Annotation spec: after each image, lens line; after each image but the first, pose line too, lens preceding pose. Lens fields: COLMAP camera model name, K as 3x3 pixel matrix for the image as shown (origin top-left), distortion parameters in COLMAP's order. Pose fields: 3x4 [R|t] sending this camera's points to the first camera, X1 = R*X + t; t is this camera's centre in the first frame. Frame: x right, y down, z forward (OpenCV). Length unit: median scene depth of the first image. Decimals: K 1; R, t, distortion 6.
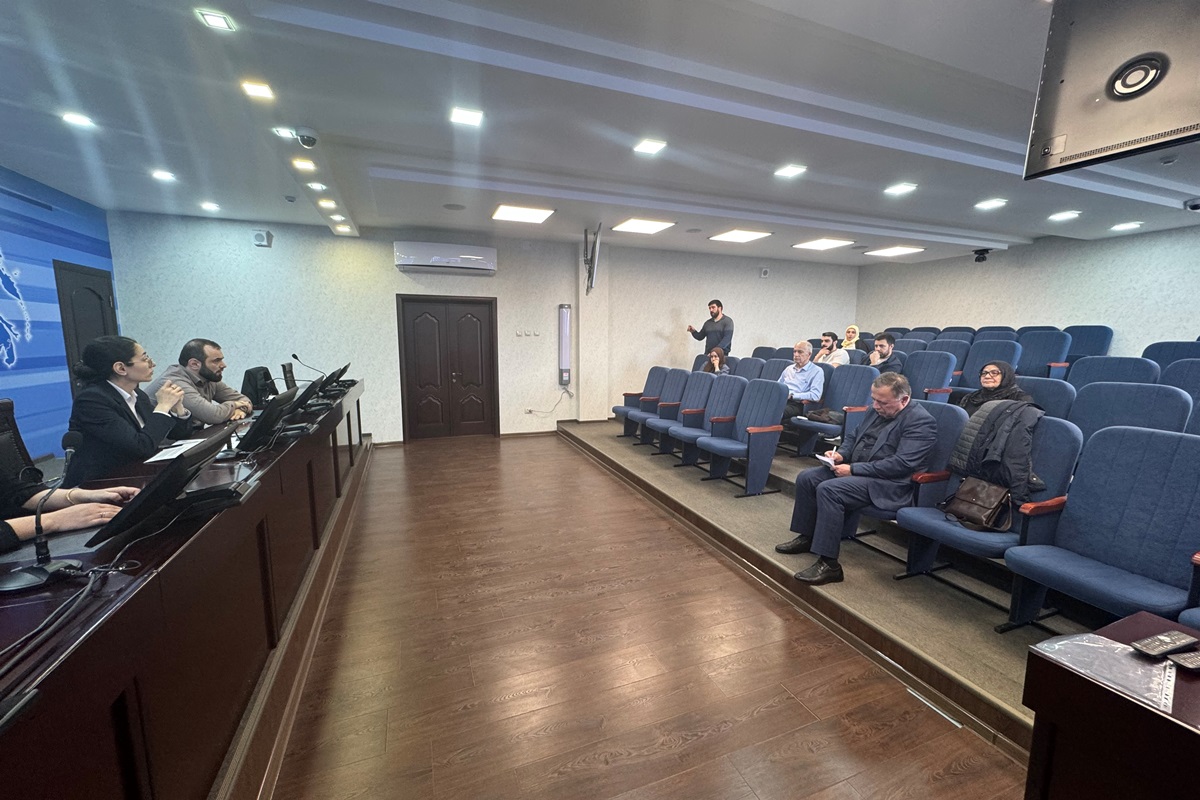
lens RADIAL K [[480.5, 0, 602.2], [0, 480.5, 399.6], [0, 0, 1]] dist [0.000175, 0.000058]
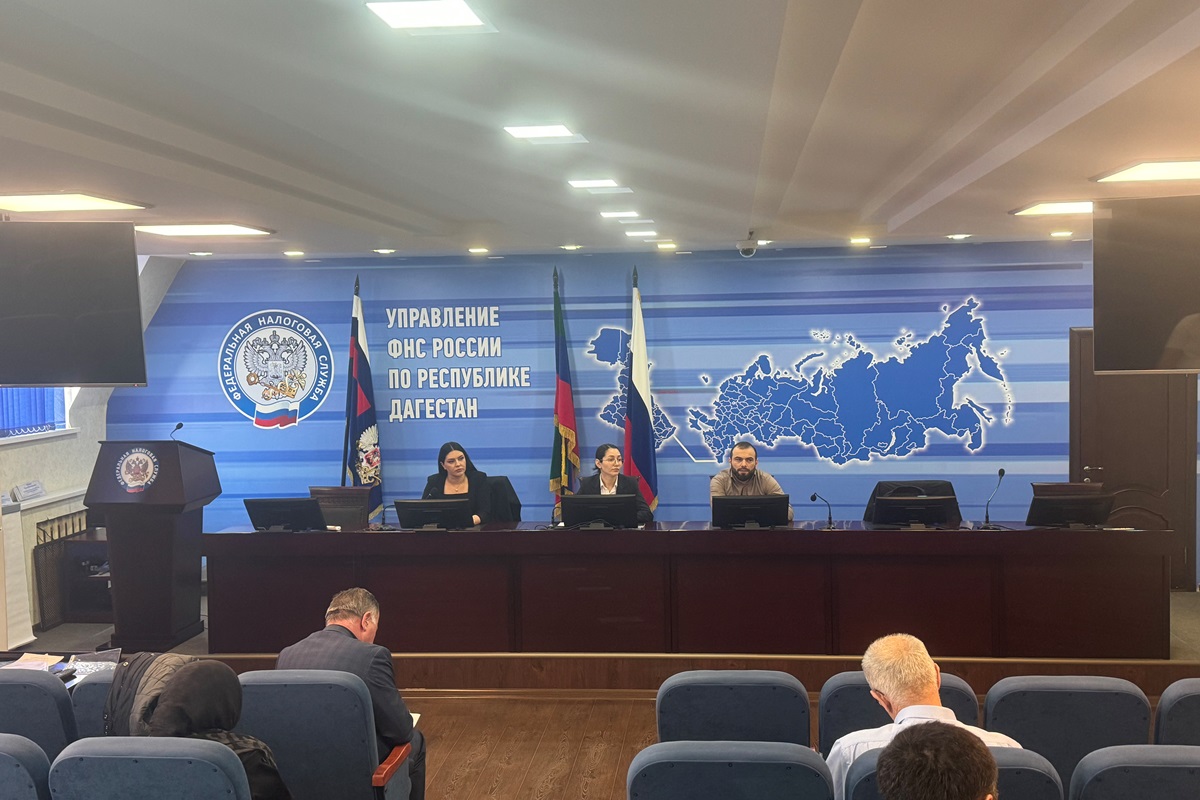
lens RADIAL K [[1248.6, 0, 601.5], [0, 1248.6, 402.9], [0, 0, 1]] dist [-0.023537, 0.000000]
pose [[-0.441037, 0.051069, -0.896035, 1.285030], [-0.101997, 0.989059, 0.106575, -0.346228], [0.891674, 0.138397, -0.431003, 1.363445]]
